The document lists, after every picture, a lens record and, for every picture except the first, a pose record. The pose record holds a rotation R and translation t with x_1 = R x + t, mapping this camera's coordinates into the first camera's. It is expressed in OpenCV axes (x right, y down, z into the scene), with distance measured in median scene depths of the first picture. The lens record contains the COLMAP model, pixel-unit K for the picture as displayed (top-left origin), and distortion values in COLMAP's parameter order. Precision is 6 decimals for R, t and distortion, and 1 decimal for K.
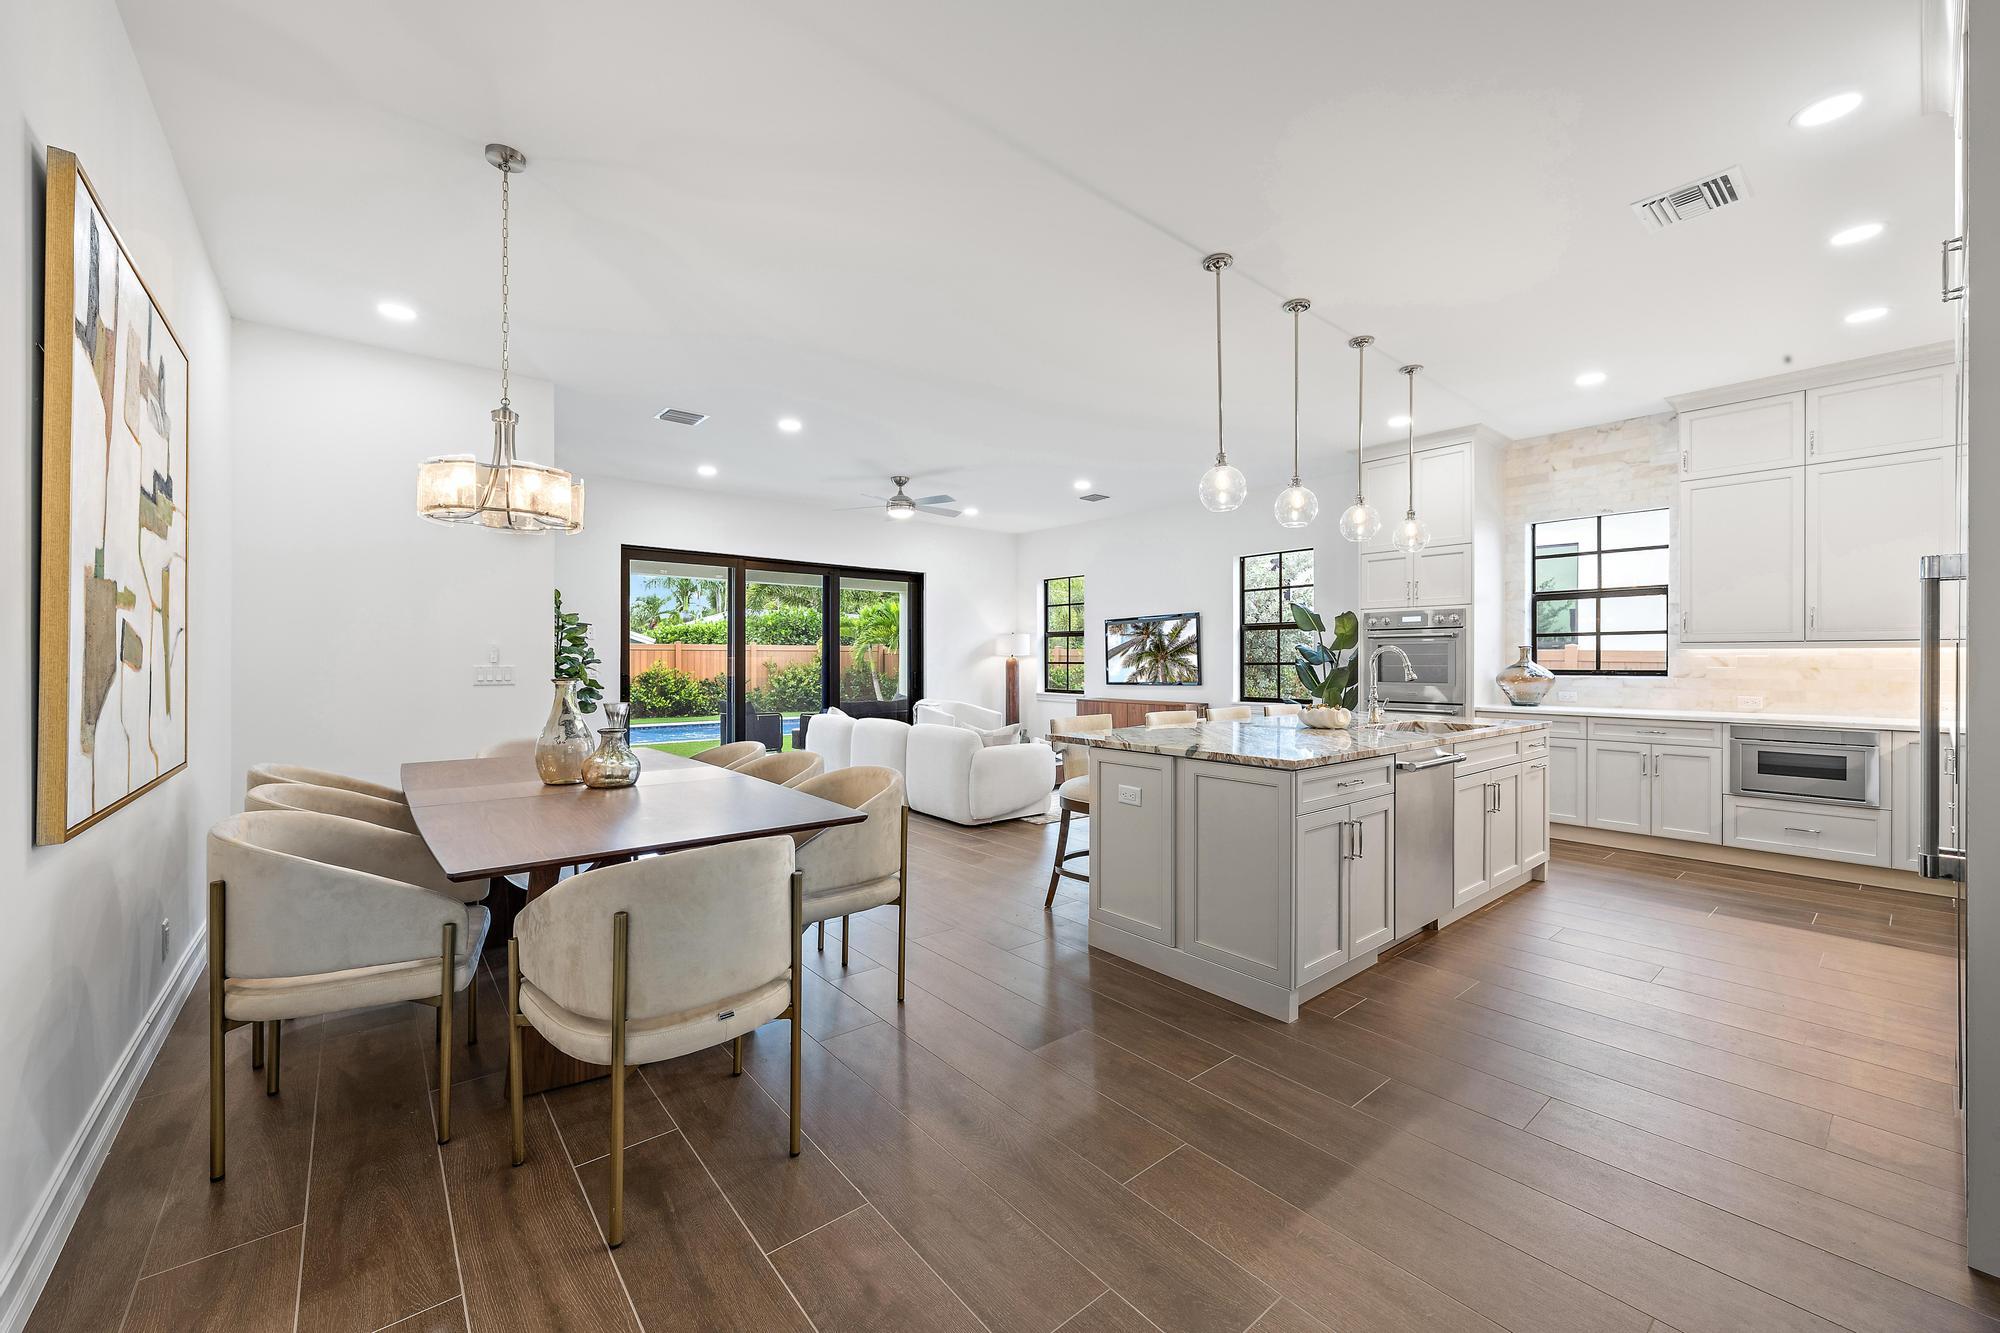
lens RADIAL K [[792.0, 0, 1007.9], [0, 792.0, 660.7], [0, 0, 1]] dist [-0.002787, -0.000571]
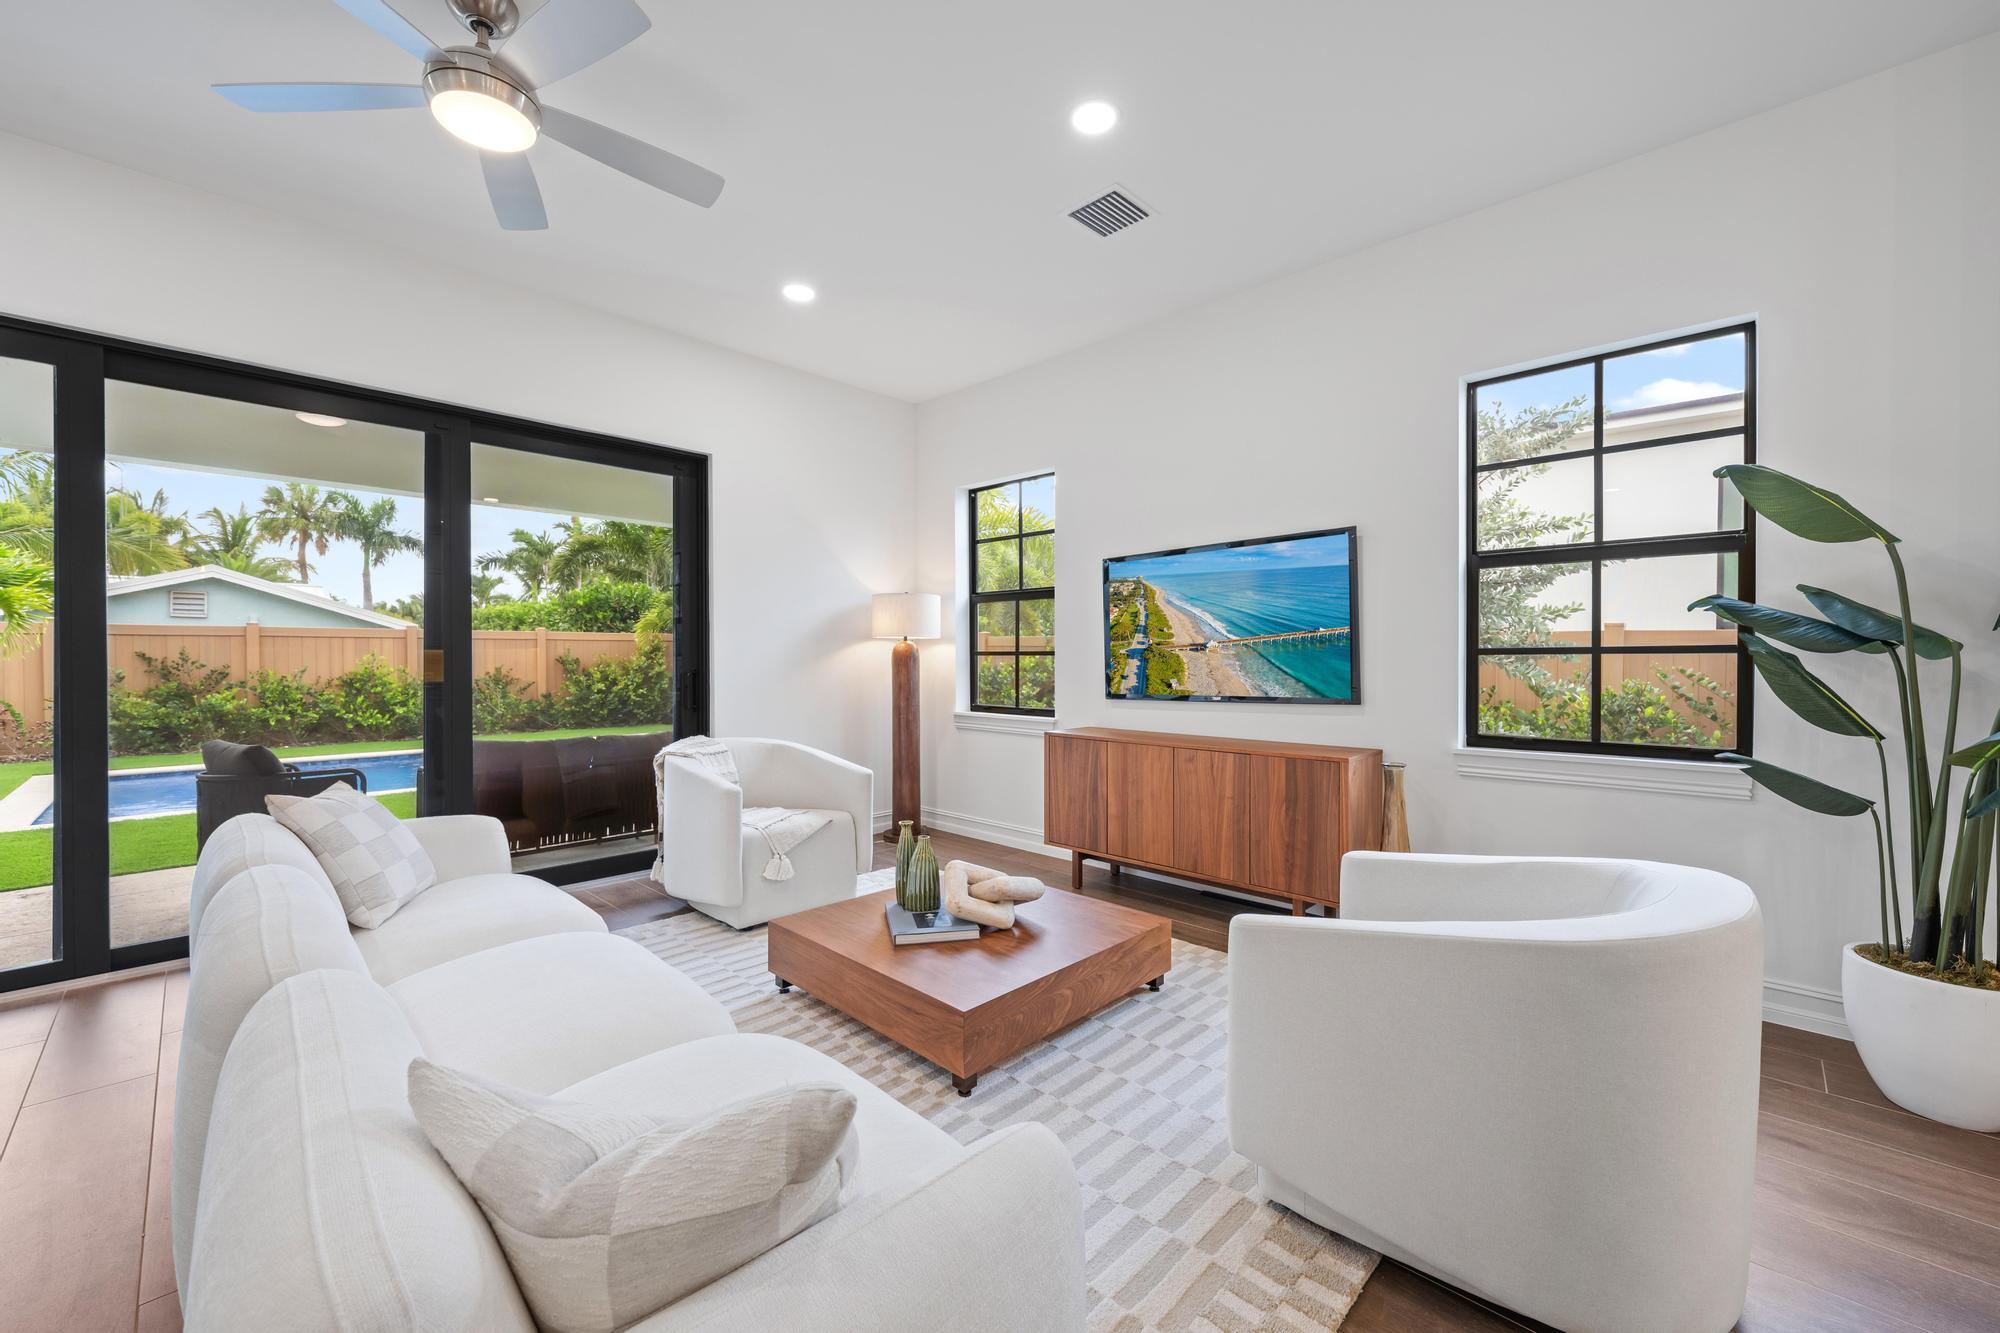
lens RADIAL K [[792.0, 0, 1013.4], [0, 792.0, 668.3], [0, 0, 1]] dist [-0.002787, -0.000571]
pose [[0.993616, -0.001866, 0.112797, 0.016650], [0.000311, 0.999905, 0.013803, 0.005404], [-0.112812, -0.013680, 0.993522, 0.496874]]
